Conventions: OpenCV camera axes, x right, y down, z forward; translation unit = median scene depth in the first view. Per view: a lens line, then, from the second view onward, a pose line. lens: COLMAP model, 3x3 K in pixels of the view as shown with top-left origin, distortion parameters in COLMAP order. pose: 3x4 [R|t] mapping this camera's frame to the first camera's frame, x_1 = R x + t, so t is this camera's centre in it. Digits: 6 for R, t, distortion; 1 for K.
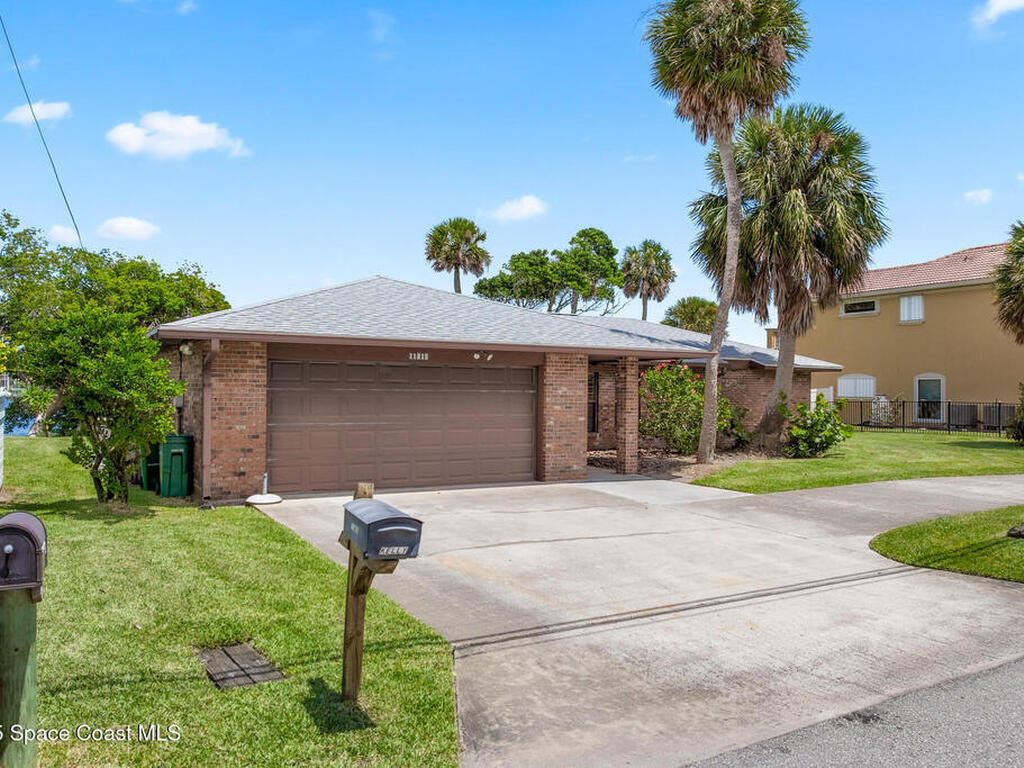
lens RADIAL K [[711.5, 0, 452.3], [0, 711.5, 382.5], [0, 0, 1]] dist [-0.003444, 0.000440]
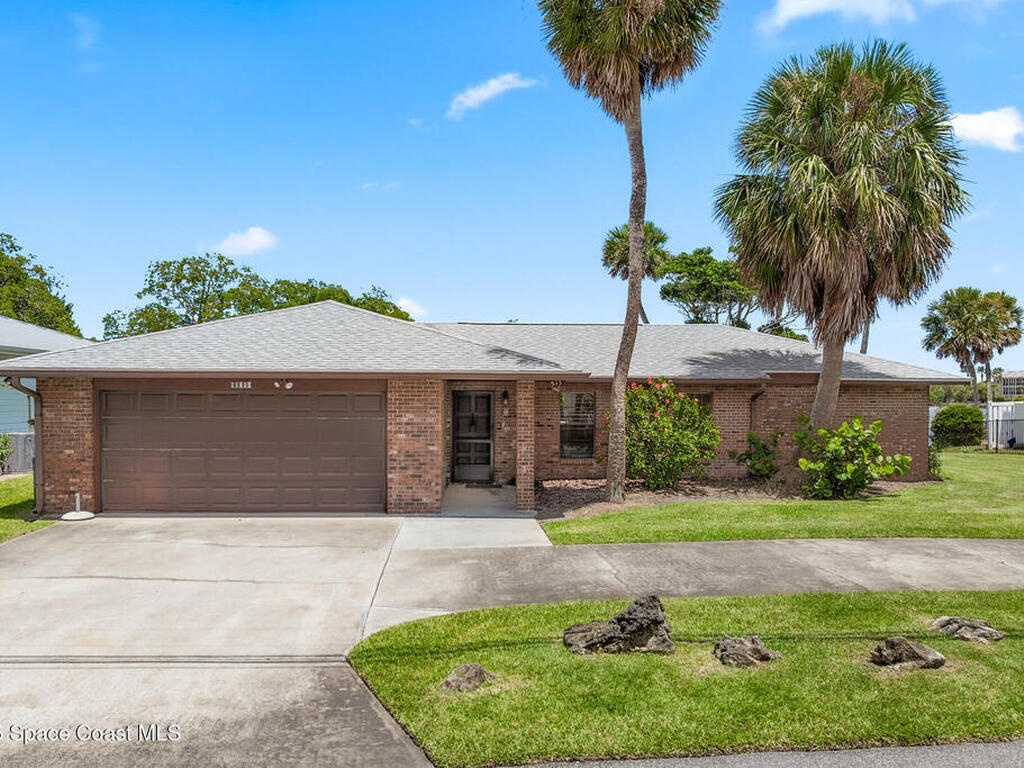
lens RADIAL K [[720.6, 0, 515.2], [0, 720.6, 382.5], [0, 0, 1]] dist [-0.041796, 0.005704]
pose [[0.928225, -0.010876, -0.371860, 0.644666], [0.008442, 0.999931, -0.008172, -0.026423], [0.371923, 0.004447, 0.928253, 0.173126]]
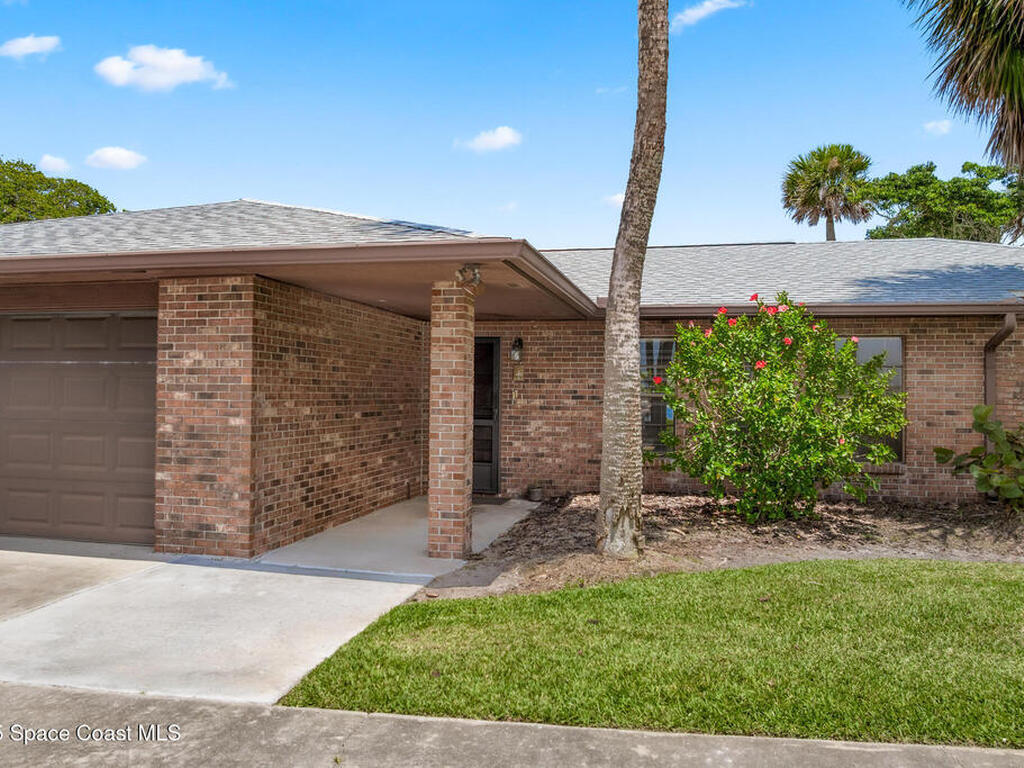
lens RADIAL K [[744.3, 0, 543.0], [0, 744.3, 367.8], [0, 0, 1]] dist [-0.035649, -0.000301]
pose [[0.808050, -0.020720, -0.588749, 0.626746], [0.004974, 0.999586, -0.028352, 0.032085], [0.589093, 0.019981, 0.807818, 0.752642]]
